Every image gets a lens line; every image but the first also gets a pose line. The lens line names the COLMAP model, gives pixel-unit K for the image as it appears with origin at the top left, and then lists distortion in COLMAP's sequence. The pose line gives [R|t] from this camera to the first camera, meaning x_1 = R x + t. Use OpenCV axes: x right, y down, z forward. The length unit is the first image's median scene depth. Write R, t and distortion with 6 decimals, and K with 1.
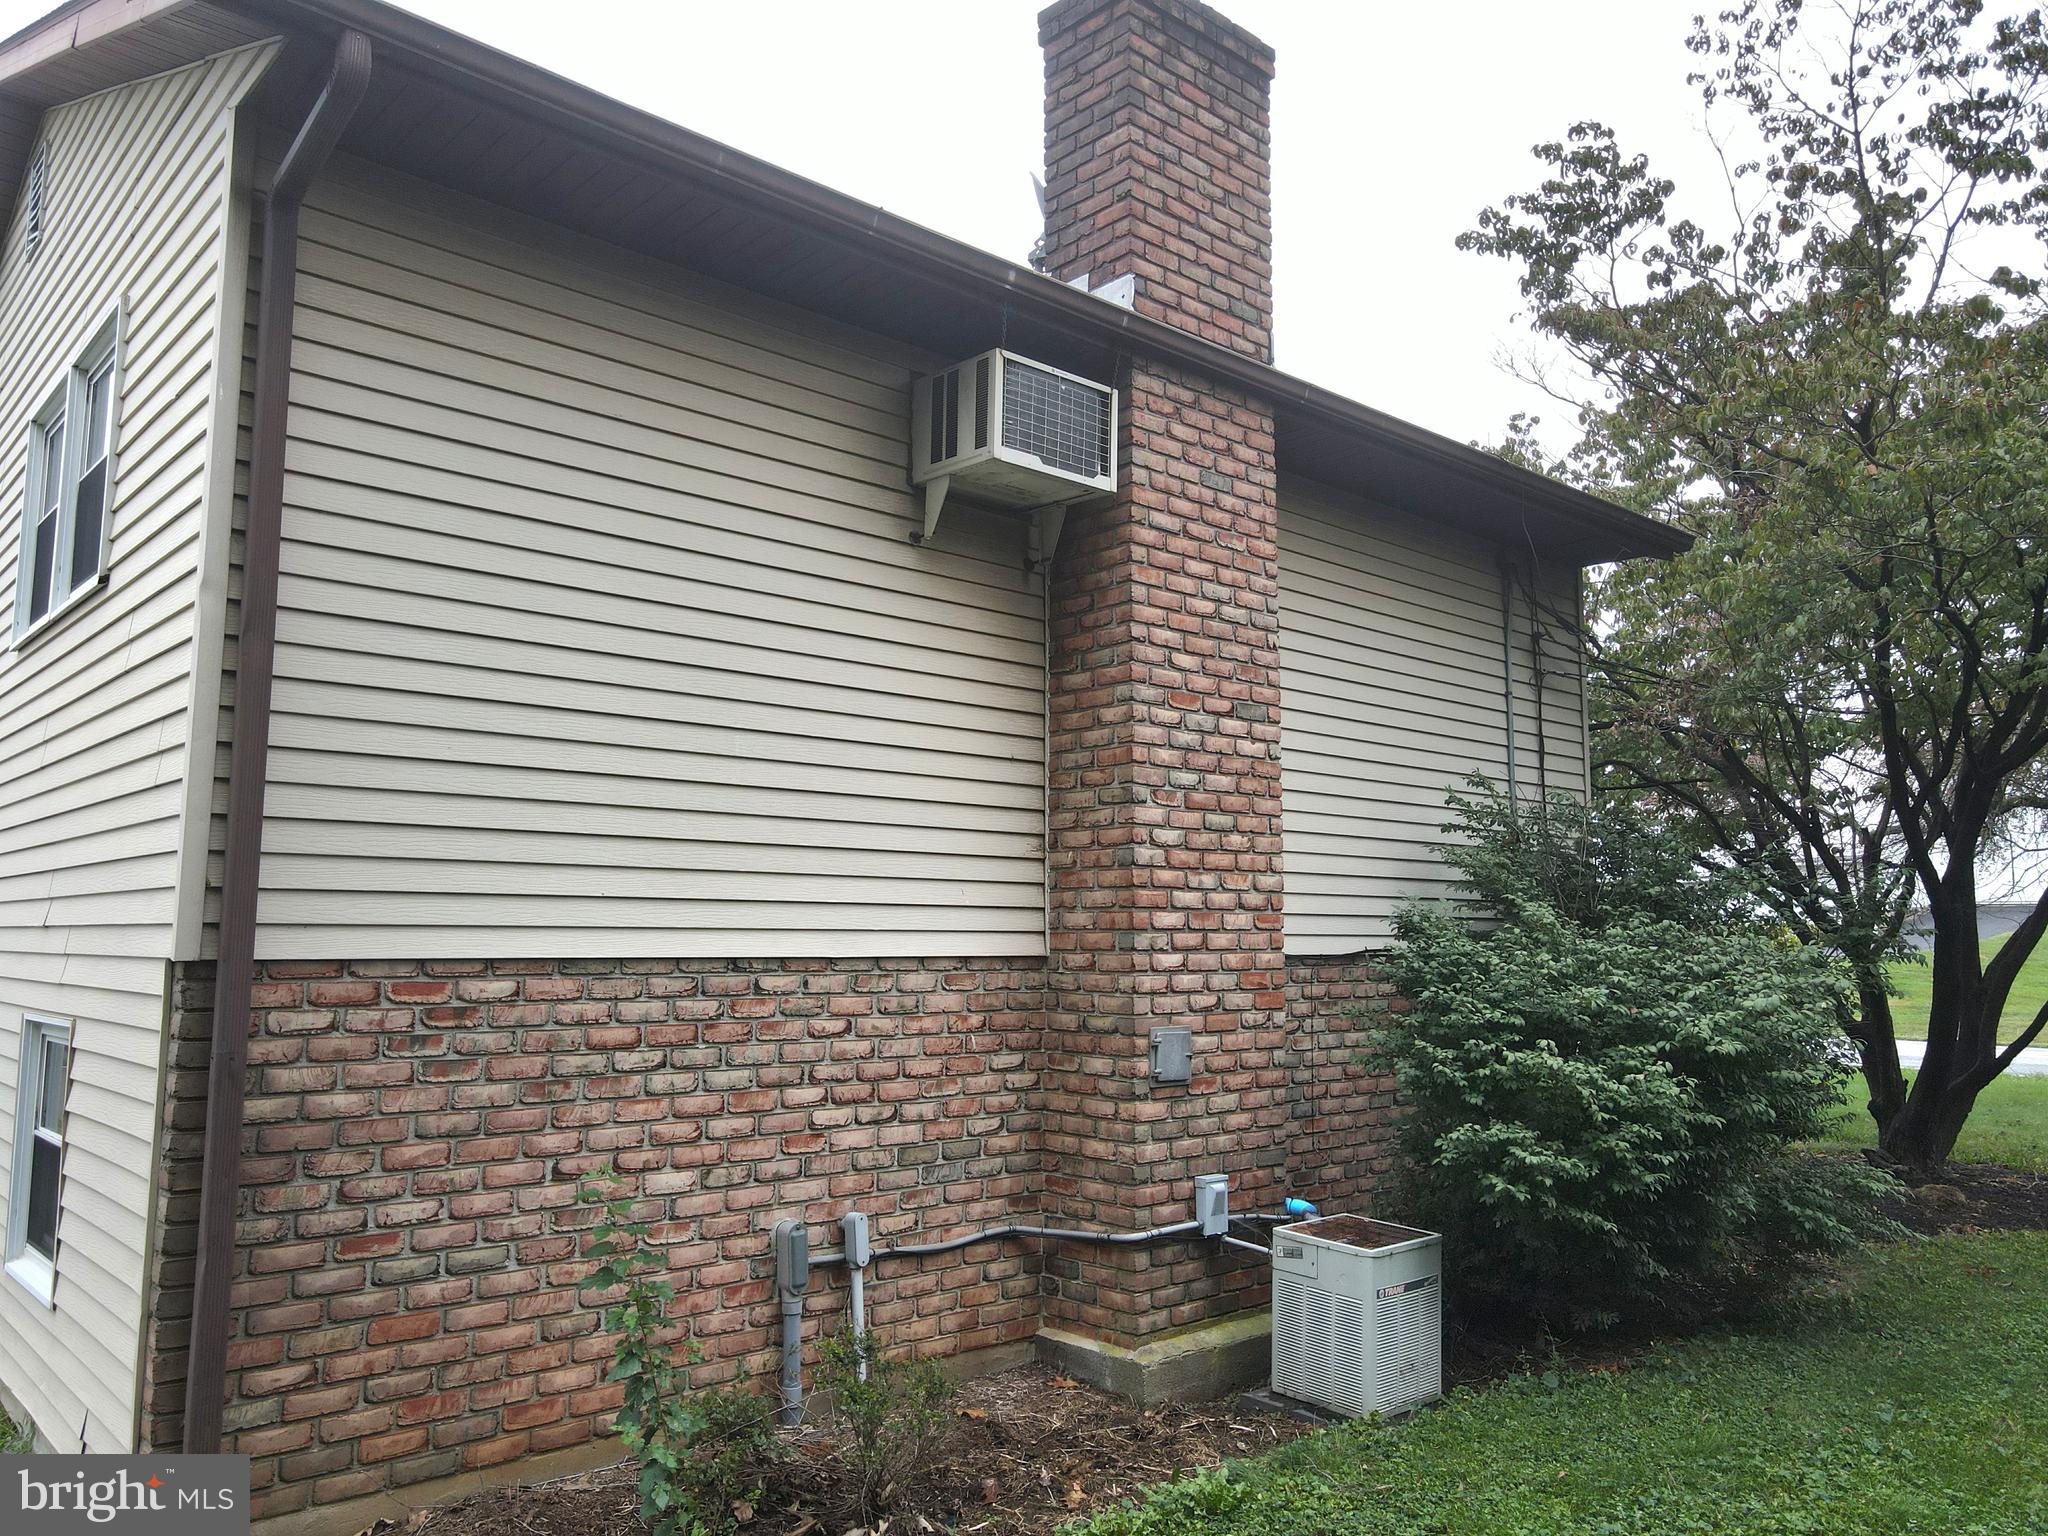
lens RADIAL K [[1511.1, 0, 1027.1], [0, 1511.1, 767.9], [0, 0, 1]] dist [-0.003258, 0.026064]
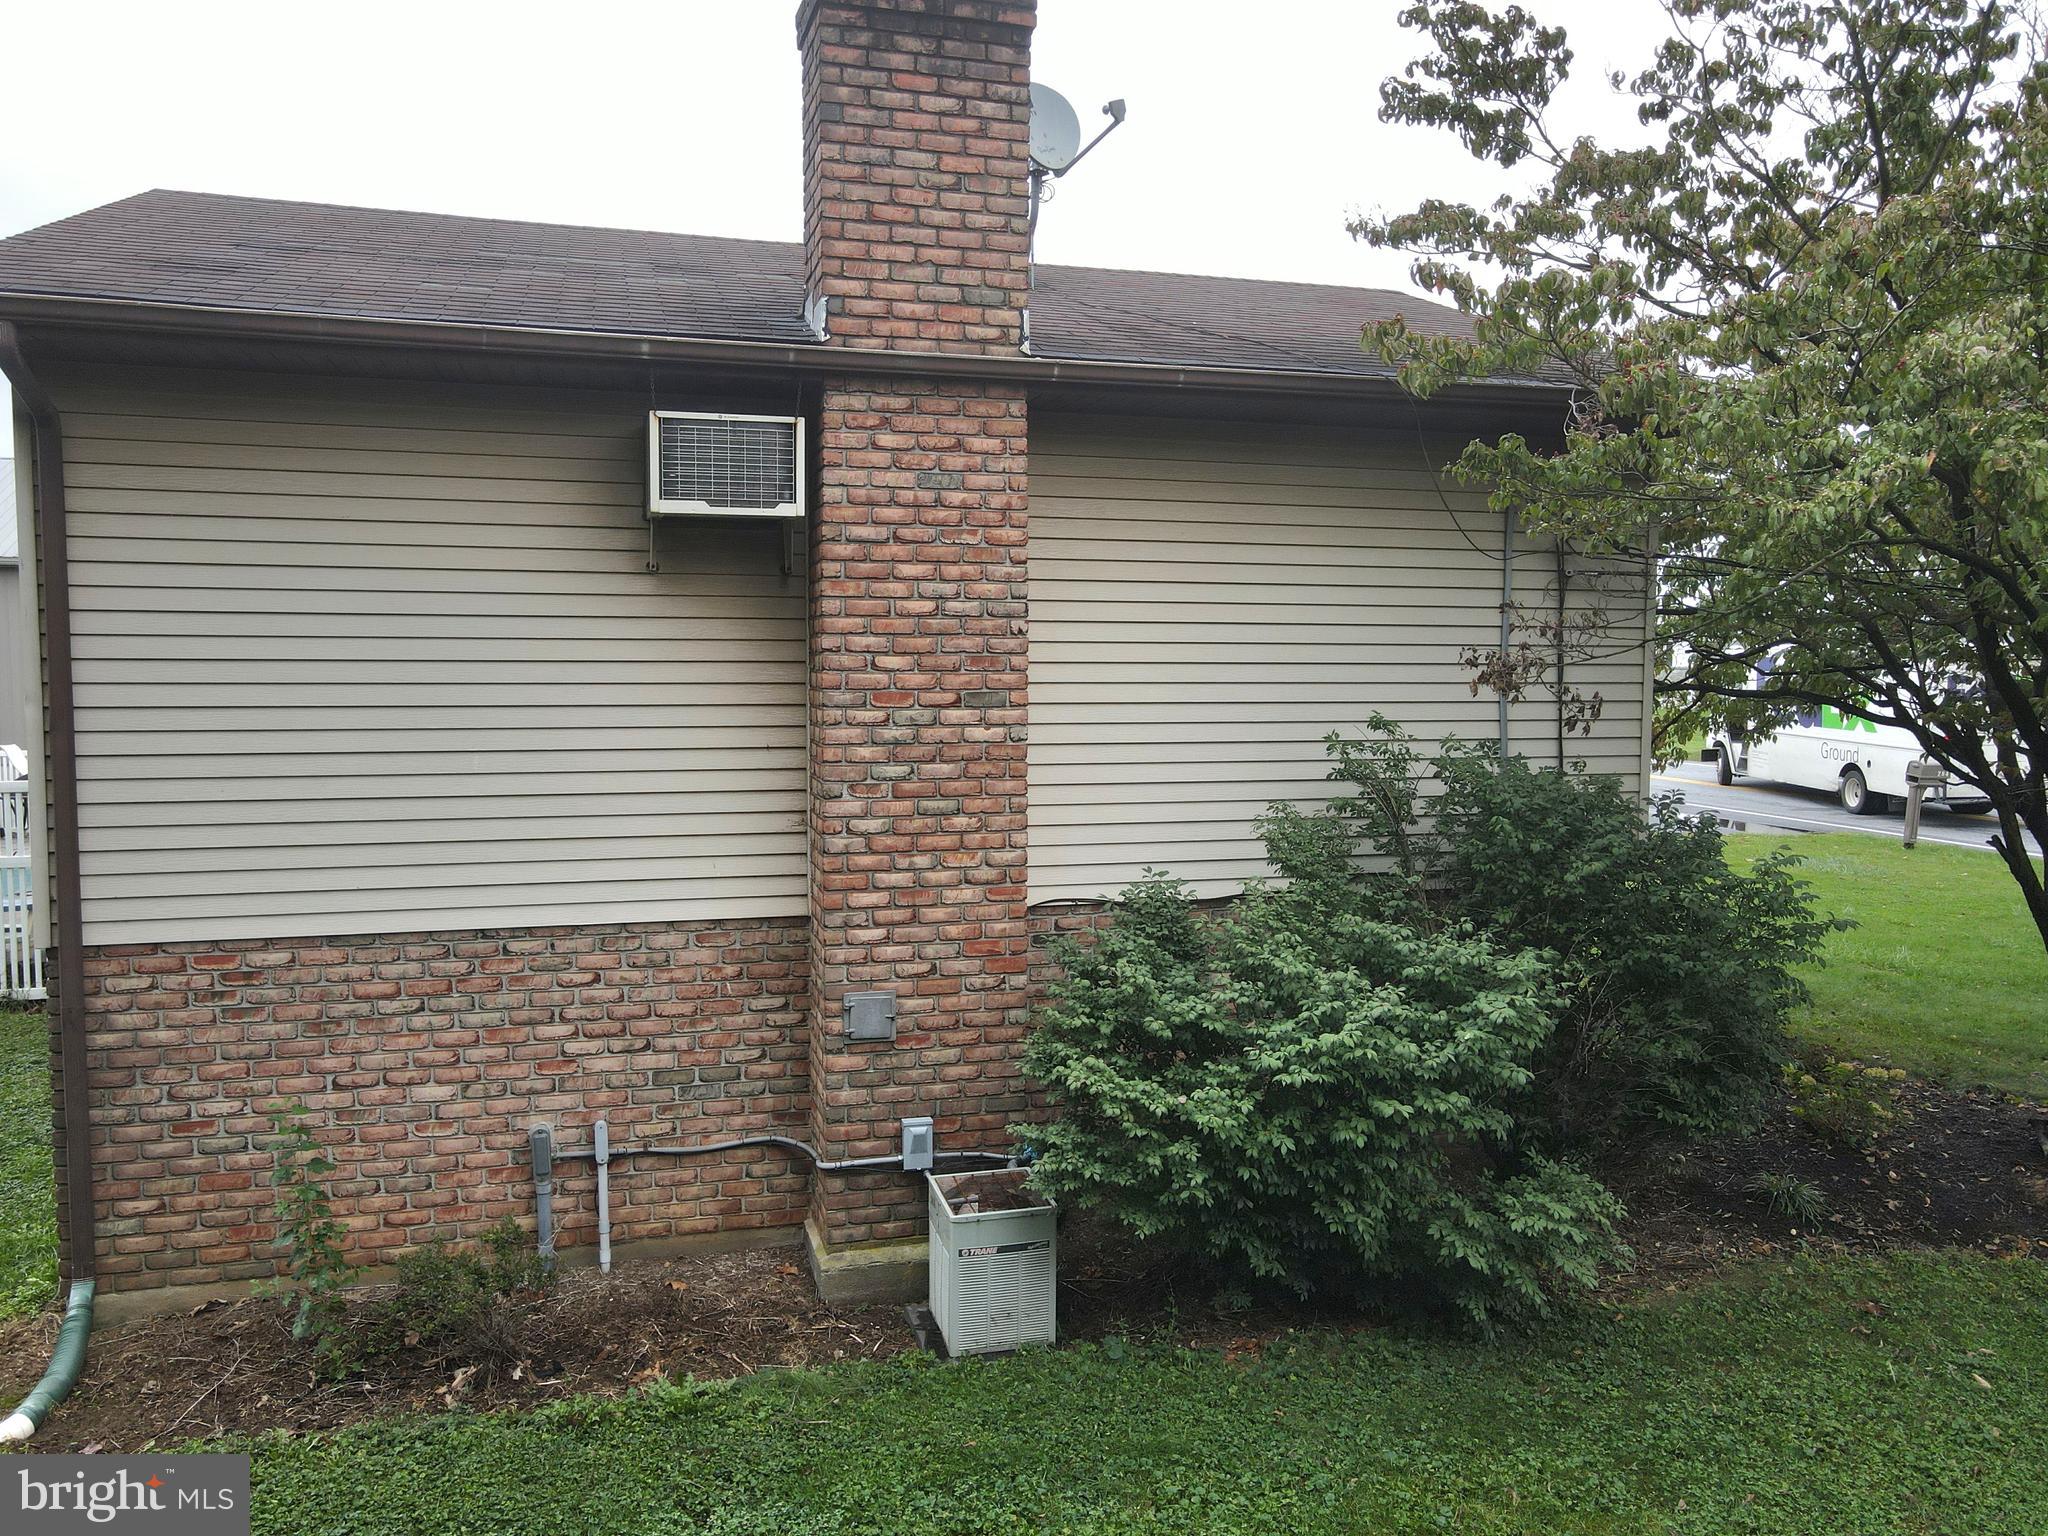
lens RADIAL K [[1511.1, 0, 1034.0], [0, 1511.1, 765.8], [0, 0, 1]] dist [-0.003258, 0.026064]
pose [[0.893852, 0.032696, -0.447169, 0.734619], [0.049901, 0.983887, 0.171686, -0.192321], [0.445578, -0.175776, 0.877817, 0.088463]]
